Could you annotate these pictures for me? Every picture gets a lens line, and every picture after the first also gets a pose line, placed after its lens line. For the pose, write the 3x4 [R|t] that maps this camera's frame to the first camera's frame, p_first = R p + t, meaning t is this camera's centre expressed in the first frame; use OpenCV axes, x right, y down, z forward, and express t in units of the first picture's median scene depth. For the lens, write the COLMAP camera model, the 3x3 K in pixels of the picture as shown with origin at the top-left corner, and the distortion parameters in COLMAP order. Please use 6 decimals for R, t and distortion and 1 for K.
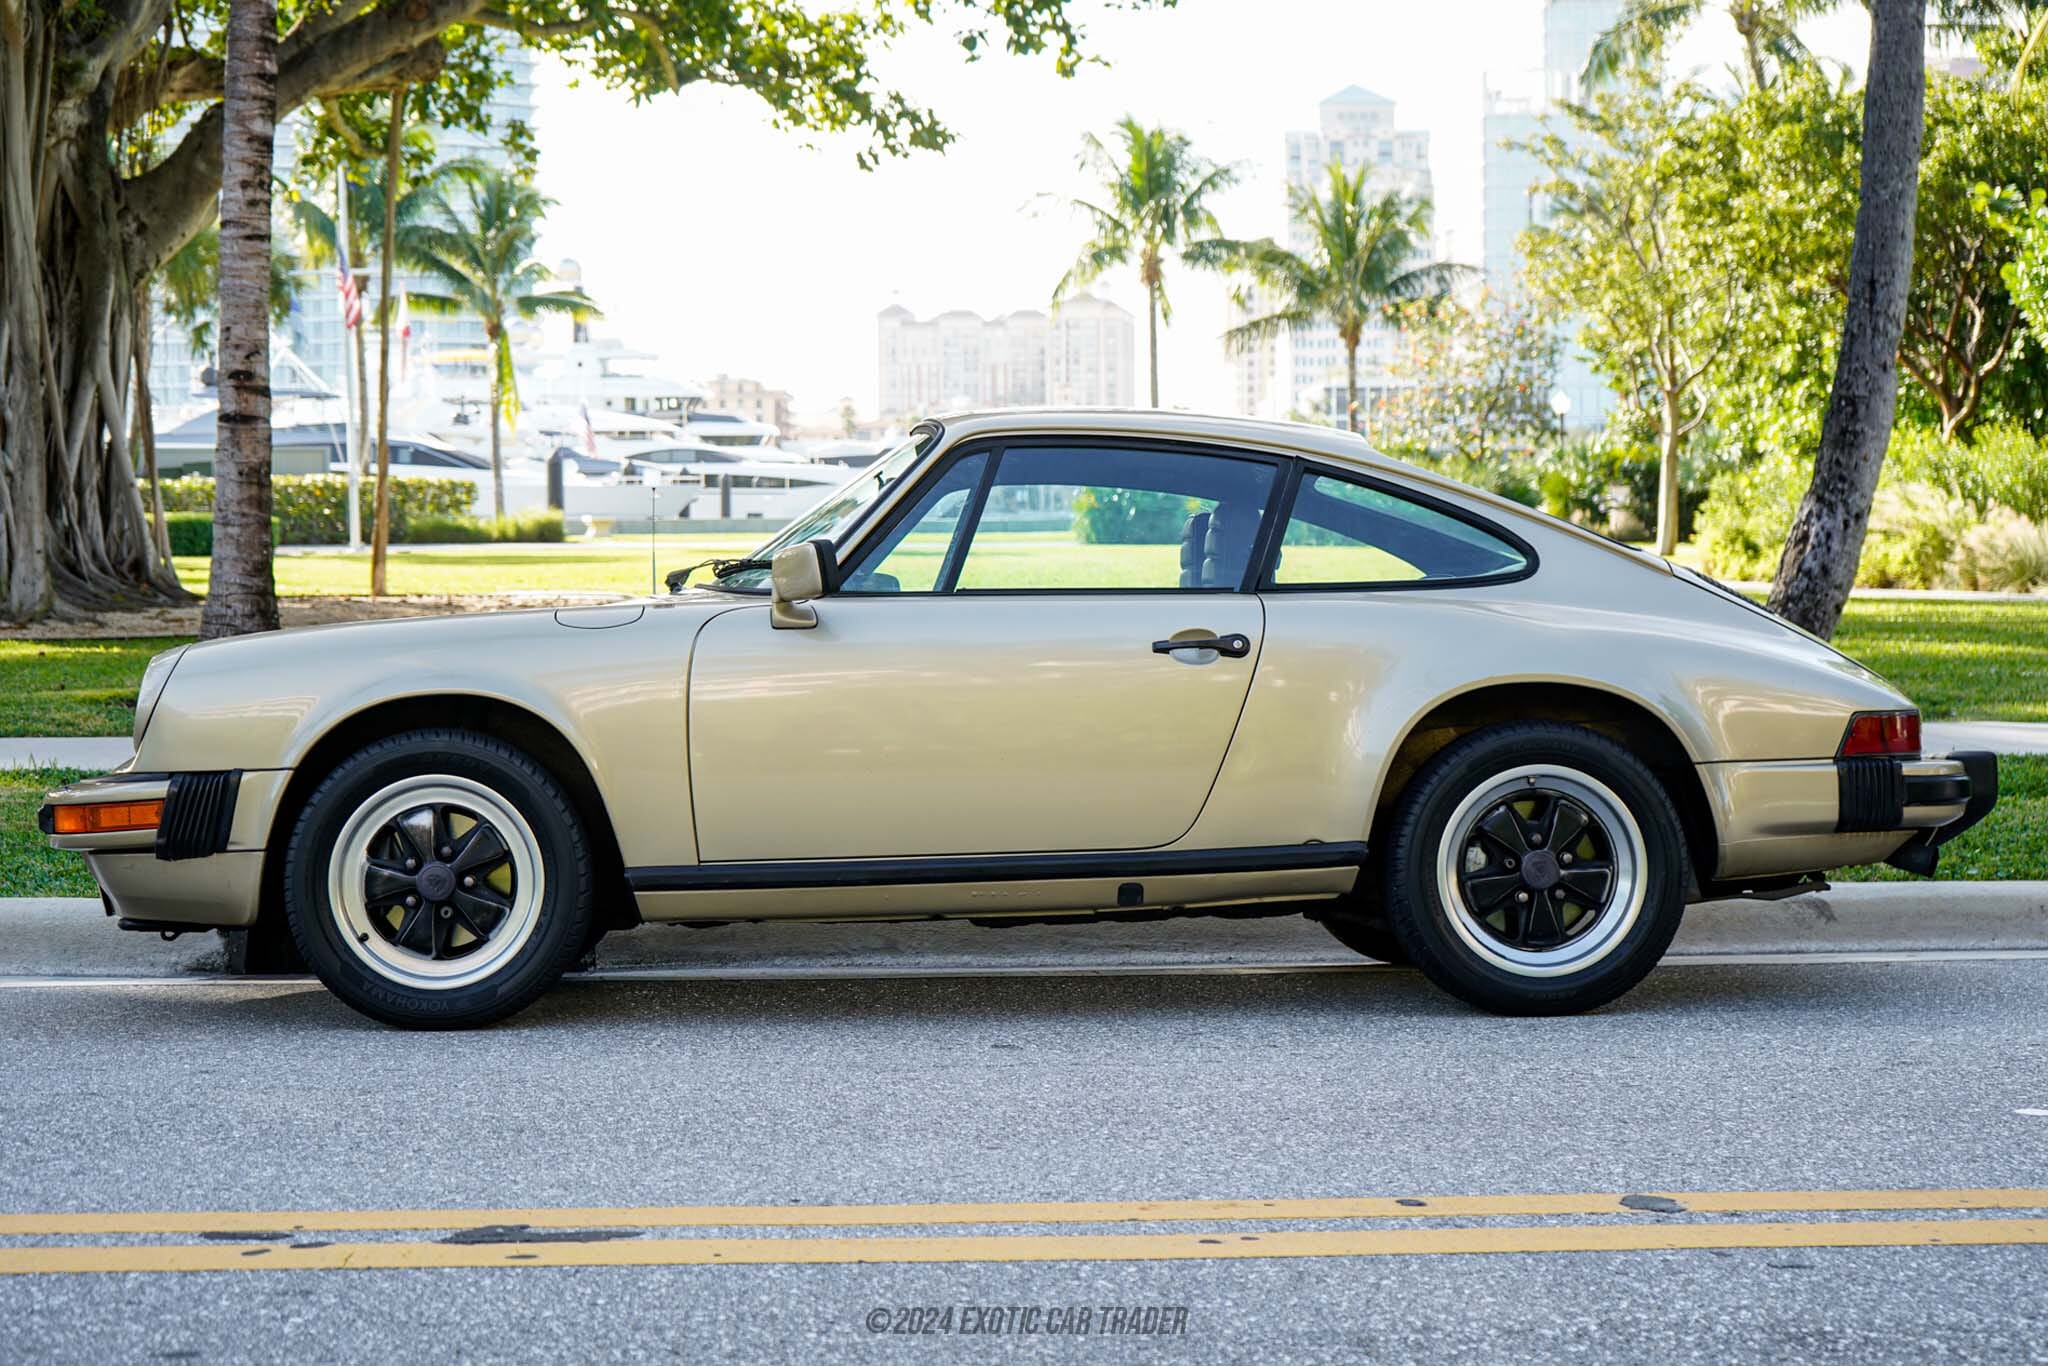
lens RADIAL K [[3267.5, 0, 1018.2], [0, 3267.5, 672.4], [0, 0, 1]] dist [-0.003576, 0.000000]
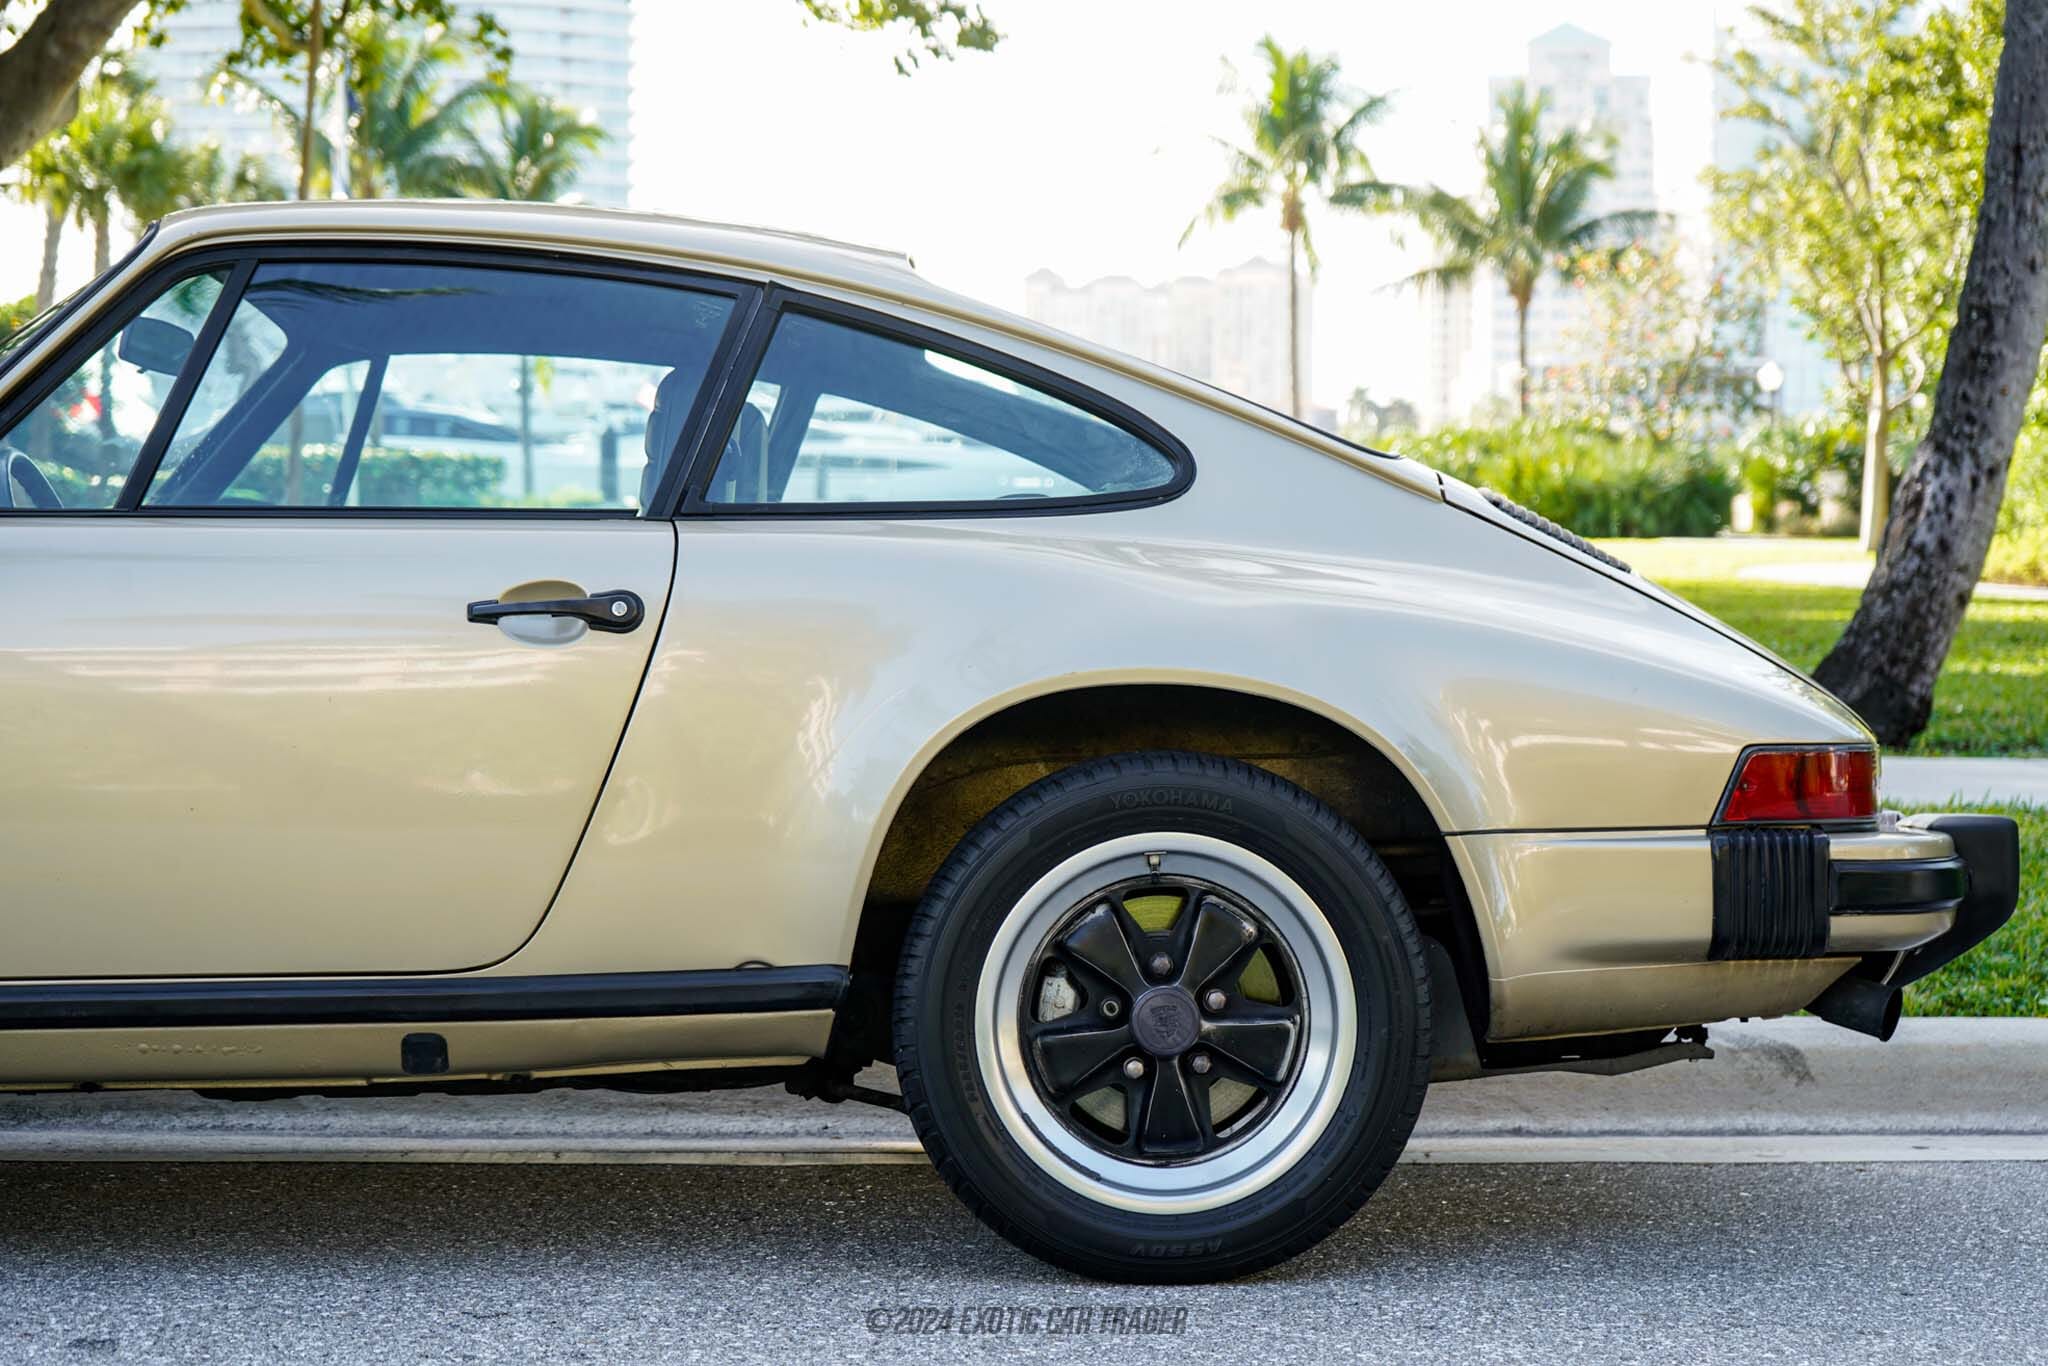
lens RADIAL K [[3748.5, 0, 1044.4], [0, 3748.5, 700.1], [0, 0, 1]] dist [-0.035649, 0.000000]
pose [[0.999446, 0.013456, -0.030441, 0.126878], [-0.013323, 0.999901, 0.004589, 0.002519], [0.030500, -0.004181, 0.999526, 0.290495]]
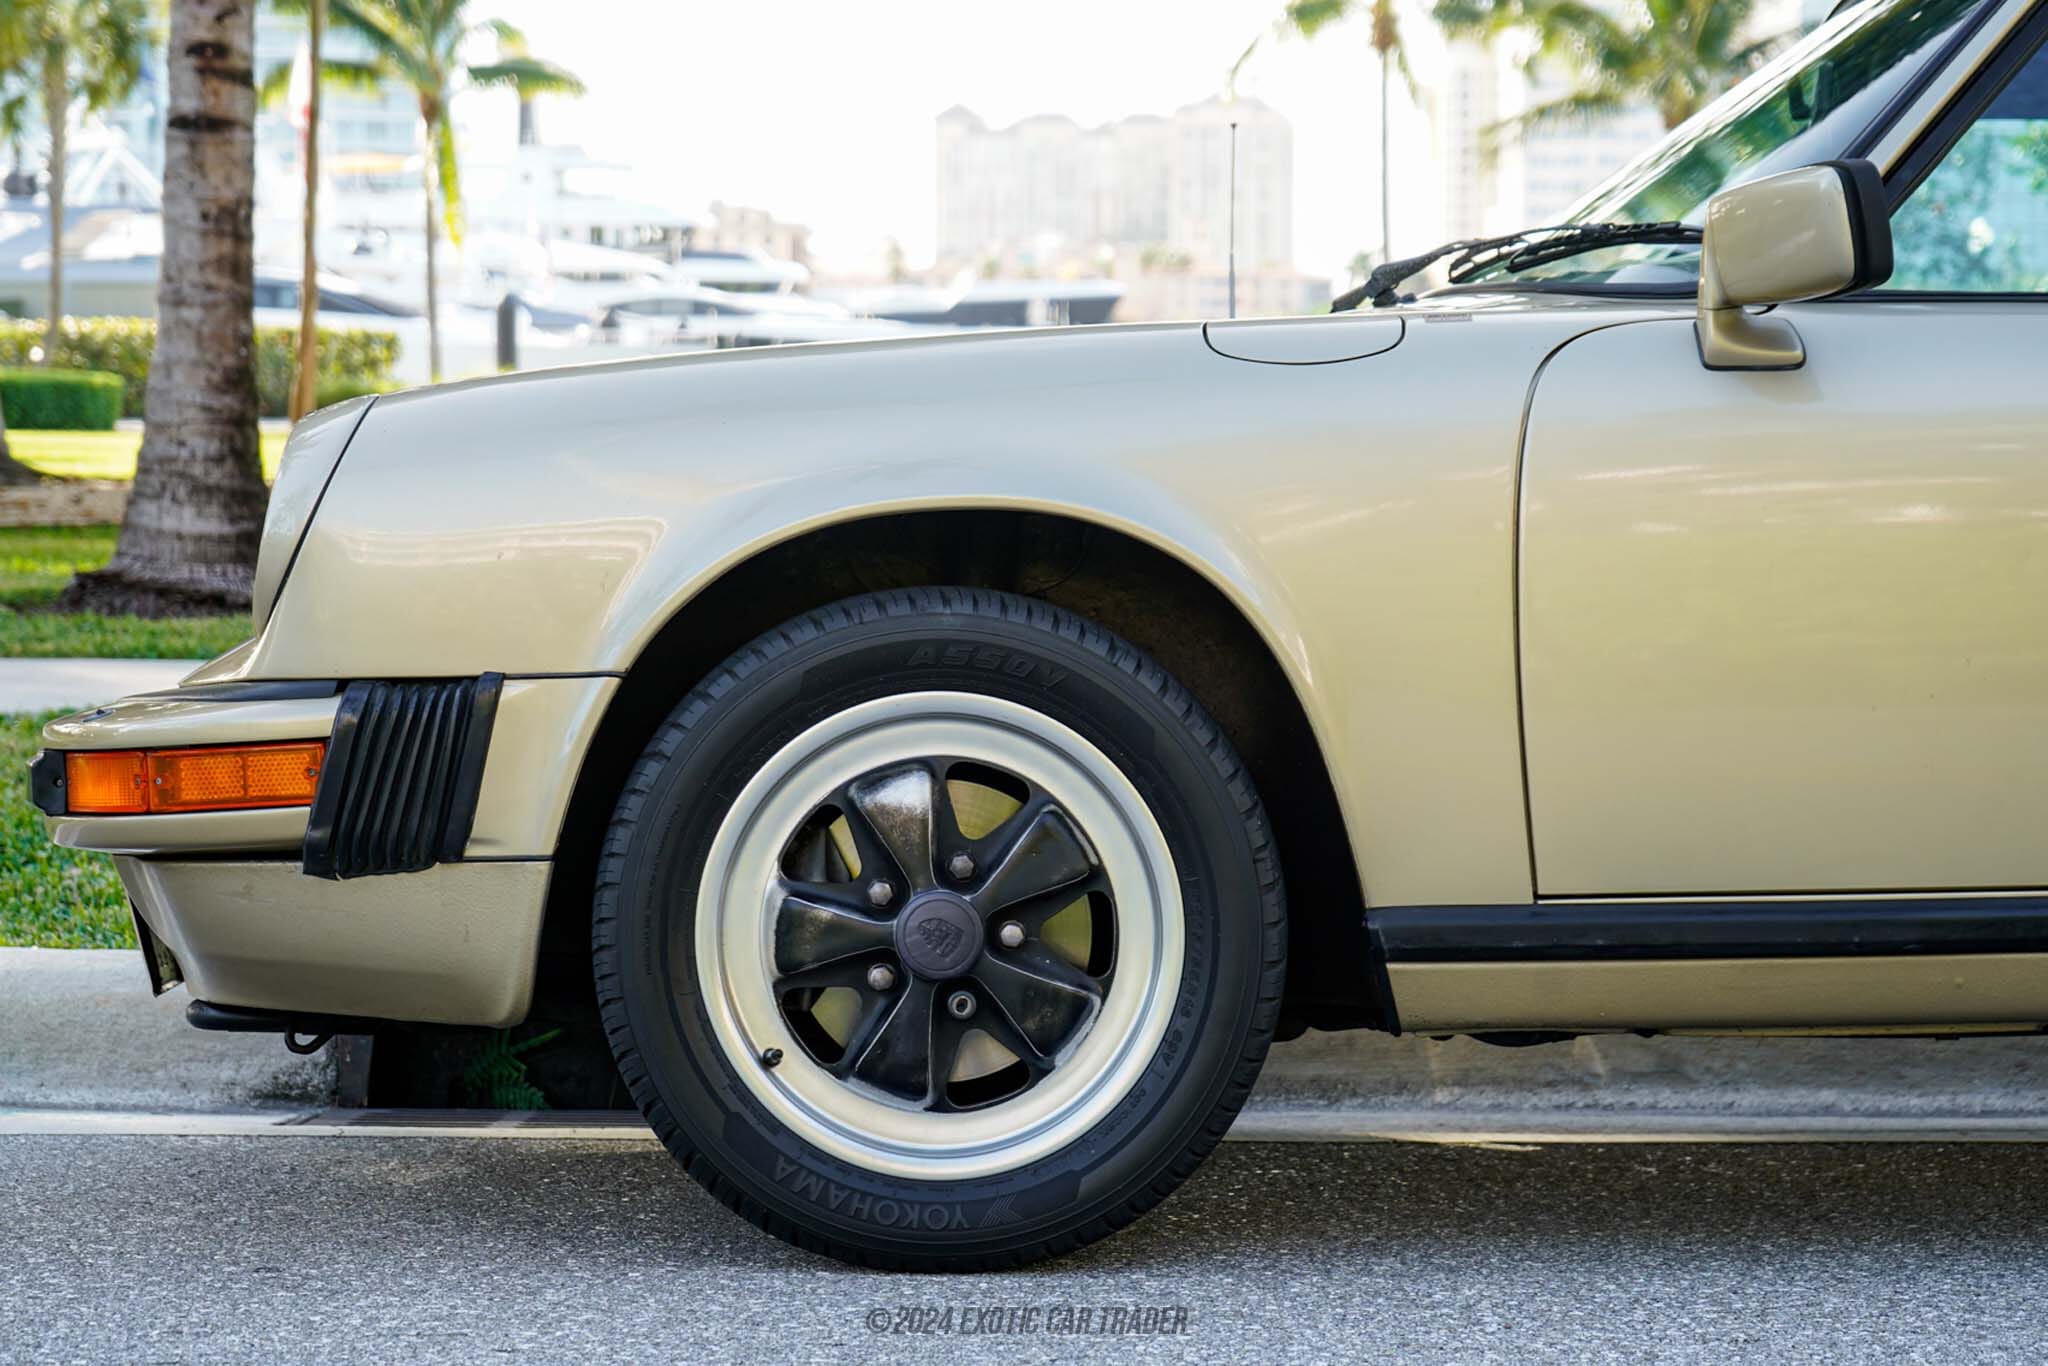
lens RADIAL K [[4666.7, 0, 1014.7], [0, 4666.7, 676.9], [0, 0, 1]] dist [-0.055778, 0.000000]
pose [[0.999519, 0.011645, -0.028742, -0.118998], [-0.011292, 0.999859, 0.012400, 0.016992], [0.028882, -0.012070, 0.999510, 0.295143]]
